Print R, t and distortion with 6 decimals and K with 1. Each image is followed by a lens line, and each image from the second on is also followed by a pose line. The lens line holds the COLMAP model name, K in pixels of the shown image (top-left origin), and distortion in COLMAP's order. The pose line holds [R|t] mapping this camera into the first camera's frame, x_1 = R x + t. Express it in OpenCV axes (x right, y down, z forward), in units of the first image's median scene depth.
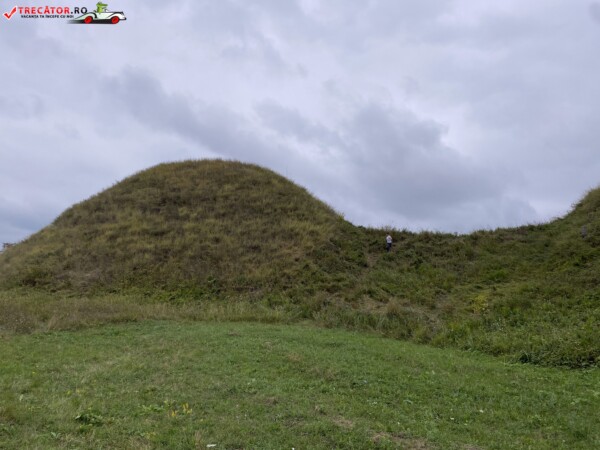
lens RADIAL K [[439.4, 0, 289.2], [0, 439.4, 220.7], [0, 0, 1]] dist [0.016500, -0.019541]
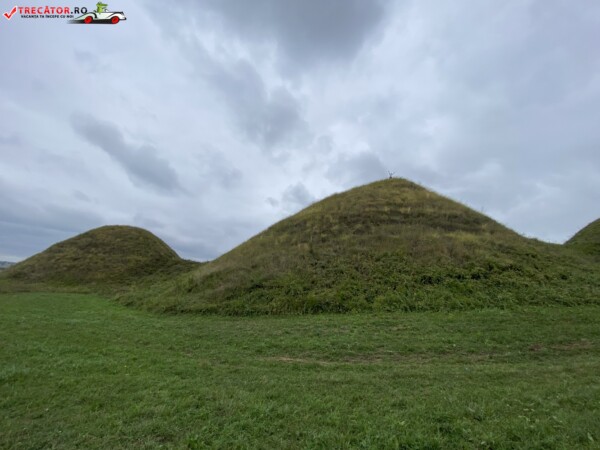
lens RADIAL K [[231.0, 0, 295.6], [0, 231.0, 223.1], [0, 0, 1]] dist [-0.024594, -0.005031]
pose [[0.979330, 0.052234, 0.195409, 0.721901], [-0.034356, 0.995000, -0.093785, -0.105126], [-0.199330, 0.085133, 0.976227, -0.565575]]
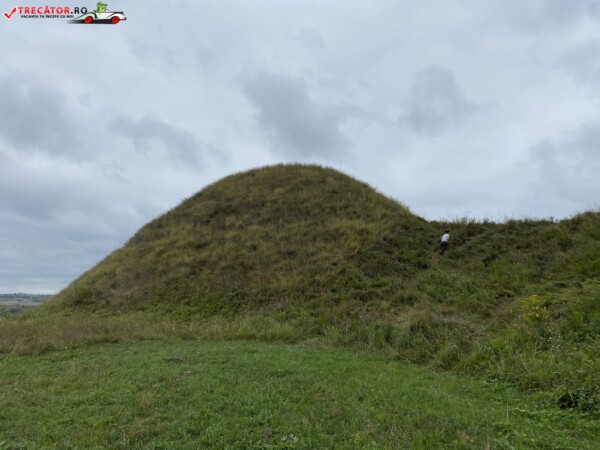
lens RADIAL K [[439.4, 0, 301.9], [0, 439.4, 218.9], [0, 0, 1]] dist [0.016500, -0.019541]
pose [[0.966895, -0.084311, -0.240844, 0.151642], [0.076107, 0.996164, -0.043182, 0.031576], [0.243561, 0.023423, 0.969603, 0.148907]]
